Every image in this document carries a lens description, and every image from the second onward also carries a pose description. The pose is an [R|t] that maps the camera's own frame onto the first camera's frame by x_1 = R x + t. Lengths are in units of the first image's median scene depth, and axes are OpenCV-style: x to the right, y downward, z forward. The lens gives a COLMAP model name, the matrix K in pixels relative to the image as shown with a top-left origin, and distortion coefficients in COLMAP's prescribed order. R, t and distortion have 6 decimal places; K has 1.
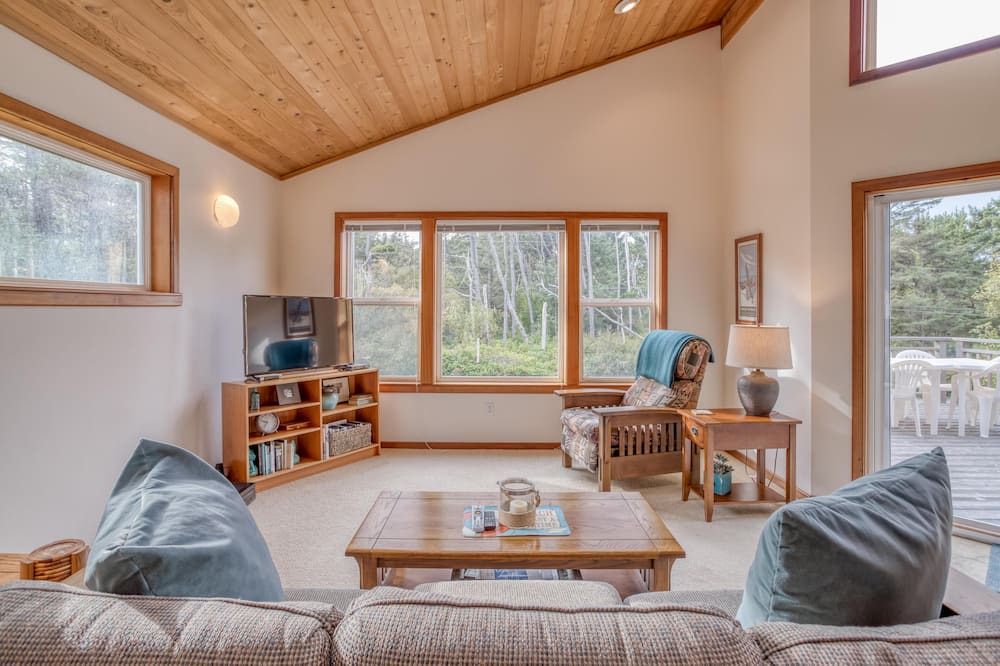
lens RADIAL K [[495.8, 0, 495.9], [0, 495.8, 310.5], [0, 0, 1]] dist [-0.052770, 0.031442]
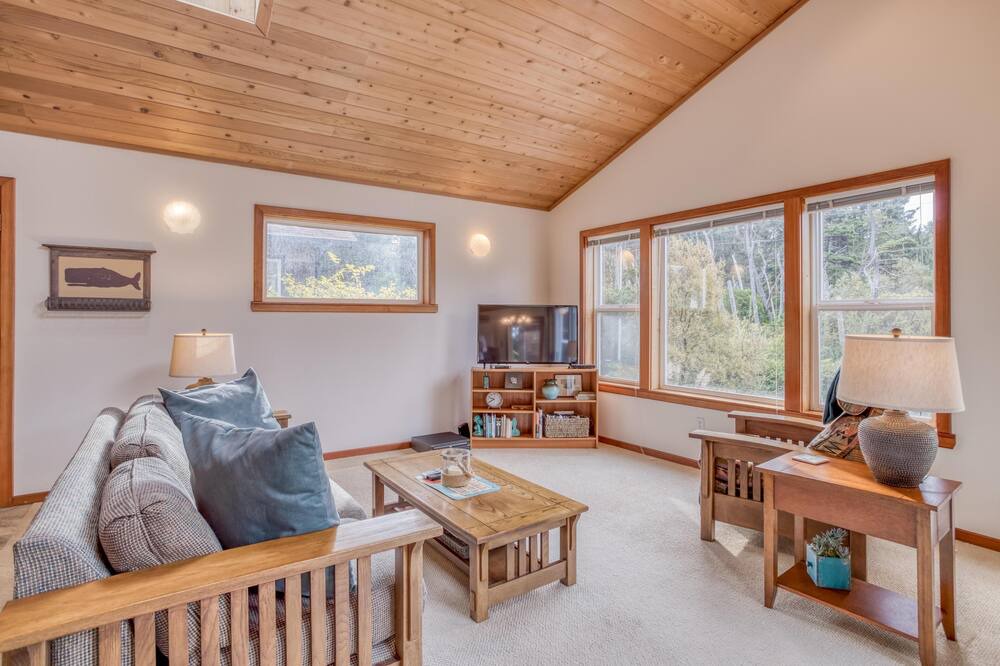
lens RADIAL K [[509.8, 0, 499.4], [0, 509.8, 315.5], [0, 0, 1]] dist [-0.026870, 0.001106]
pose [[0.573999, -0.004805, -0.818842, 0.616700], [-0.006159, 0.999929, -0.010185, 0.012038], [0.818832, 0.010890, 0.573929, 0.188987]]
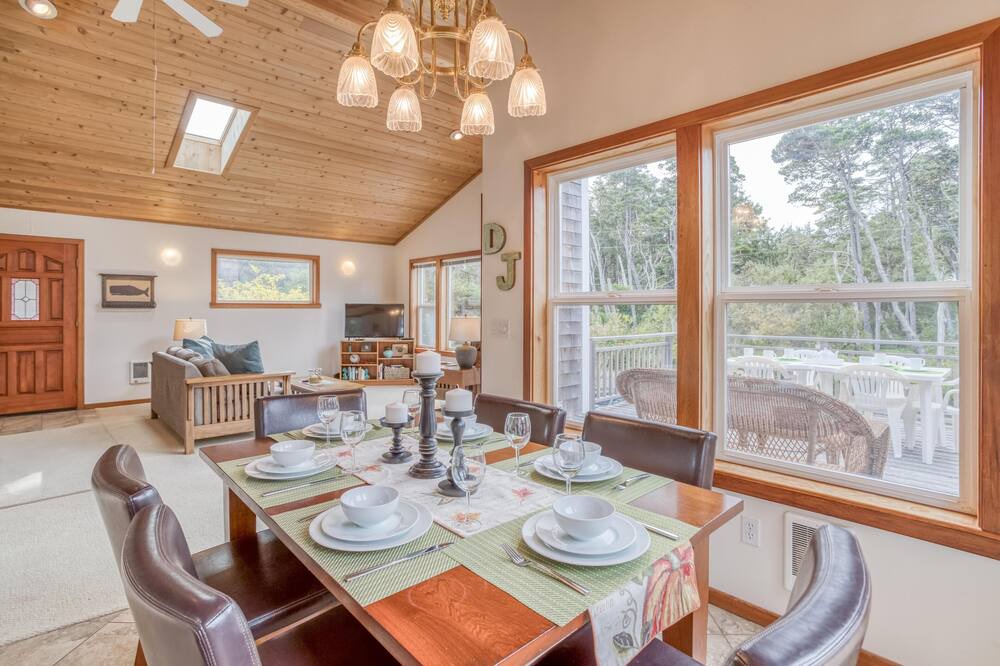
lens RADIAL K [[495.8, 0, 495.9], [0, 495.8, 310.5], [0, 0, 1]] dist [-0.052770, 0.031442]
pose [[0.690374, -0.003344, -0.723445, 1.515834], [-0.002110, 0.999976, -0.006636, 0.015091], [0.723449, 0.006108, 0.690350, -0.116696]]
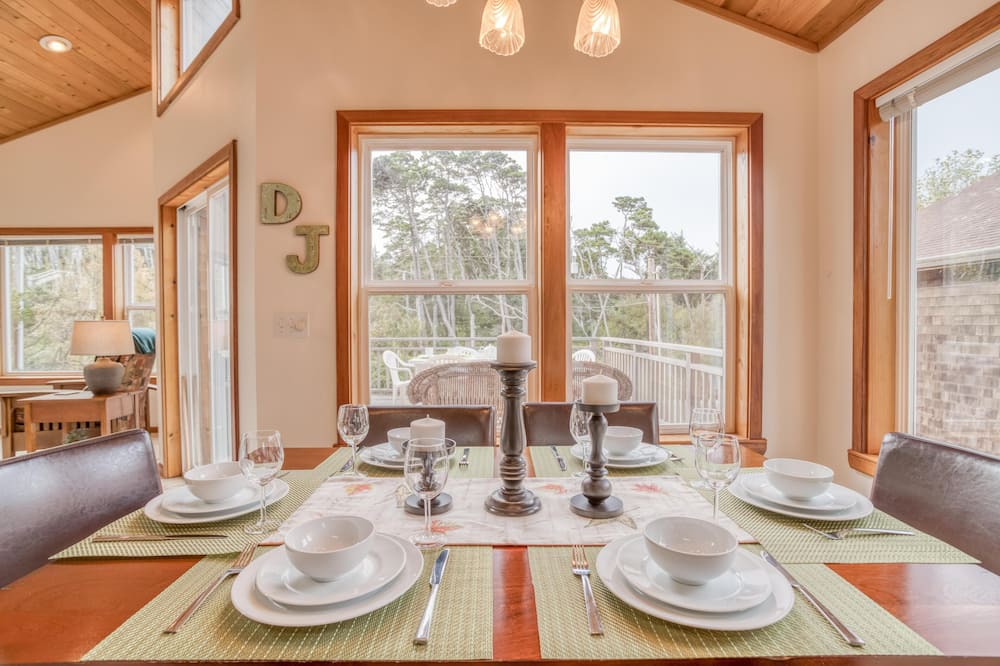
lens RADIAL K [[488.0, 0, 498.9], [0, 488.0, 327.4], [0, 0, 1]] dist [-0.065515, 0.037820]
pose [[0.999603, -0.009095, 0.026668, 1.175729], [0.008918, 0.999937, 0.006759, 0.039366], [-0.026728, -0.006519, 0.999621, -0.147501]]
